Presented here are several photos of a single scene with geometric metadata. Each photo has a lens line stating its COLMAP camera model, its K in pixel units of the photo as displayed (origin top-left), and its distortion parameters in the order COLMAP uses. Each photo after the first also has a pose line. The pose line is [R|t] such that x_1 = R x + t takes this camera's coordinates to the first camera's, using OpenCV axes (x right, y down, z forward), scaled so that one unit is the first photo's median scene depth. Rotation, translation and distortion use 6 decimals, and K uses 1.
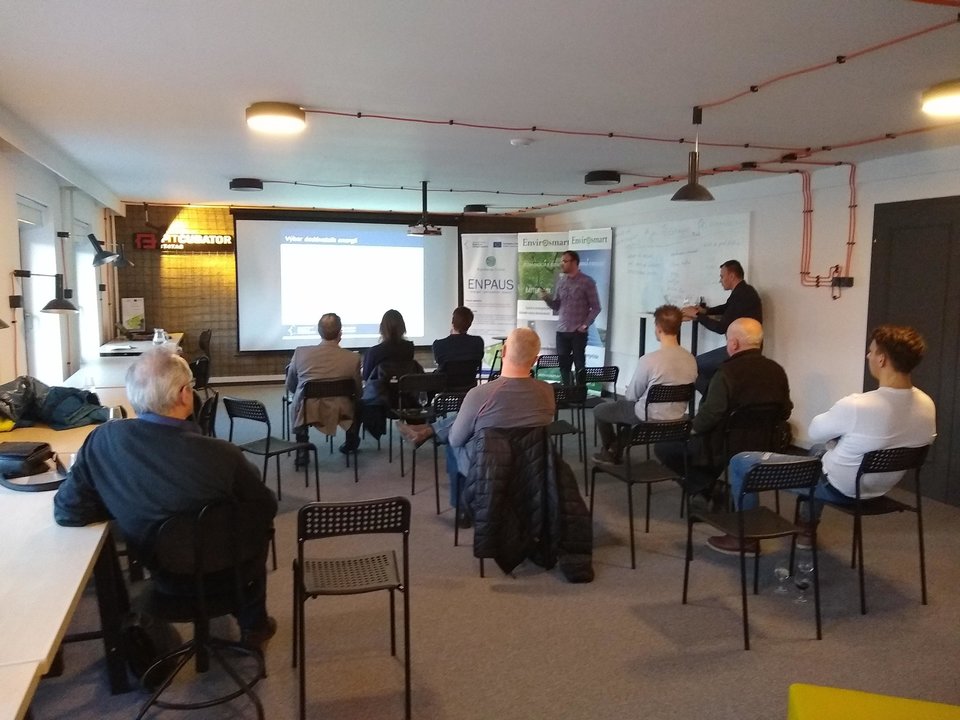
lens RADIAL K [[758.0, 0, 480.0], [0, 758.0, 360.0], [0, 0, 1]] dist [-0.001467, 0.004372]
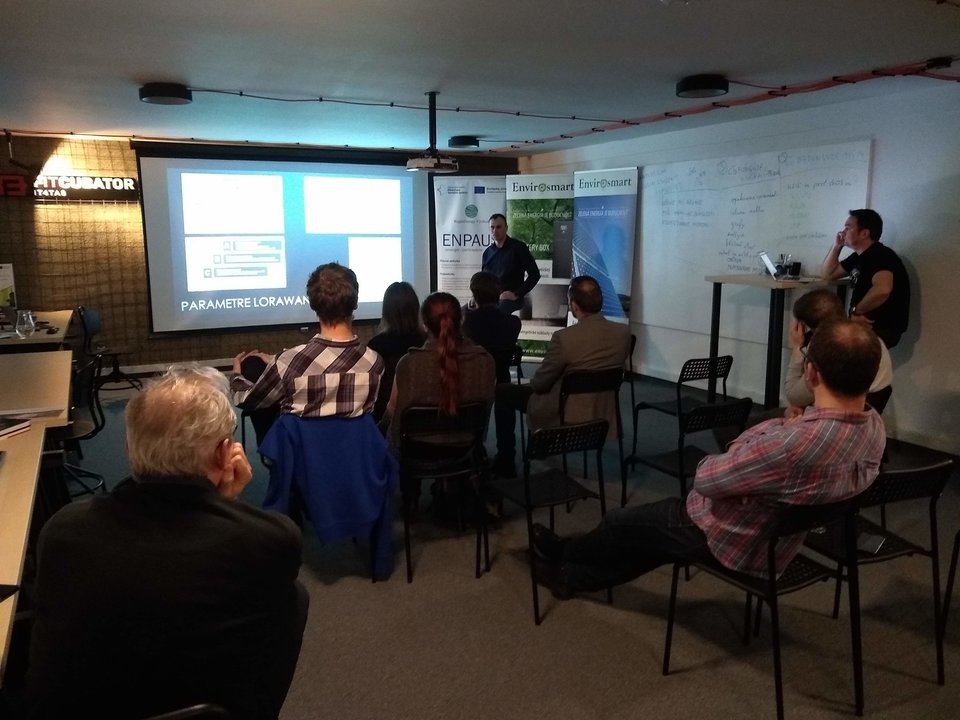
lens RADIAL K [[758.0, 0, 480.0], [0, 758.0, 360.0], [0, 0, 1]] dist [-0.001467, 0.004372]
pose [[0.991416, -0.030834, 0.127054, -0.091634], [0.023223, 0.997870, 0.060956, -0.023371], [-0.128663, -0.057482, 0.990021, 0.210134]]
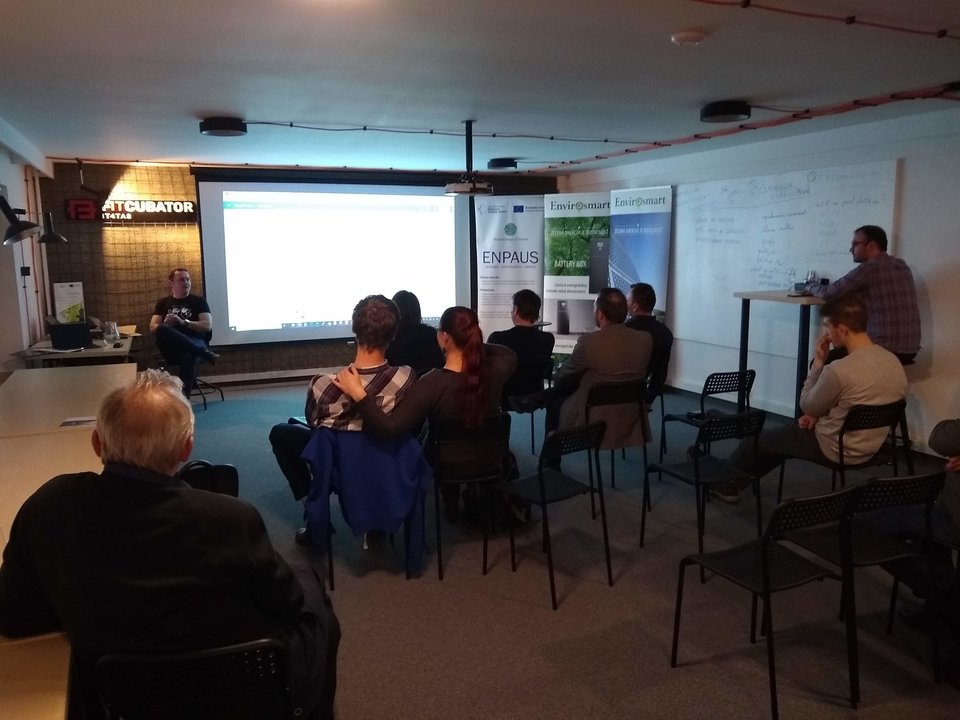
lens RADIAL K [[755.0, 0, 480.0], [0, 755.0, 360.0], [0, 0, 1]] dist [0.003177, 0.008505]
pose [[0.997485, -0.025837, 0.066001, -0.085057], [0.023096, 0.998852, 0.041971, -0.024509], [-0.067009, -0.040341, 0.996936, 0.184476]]
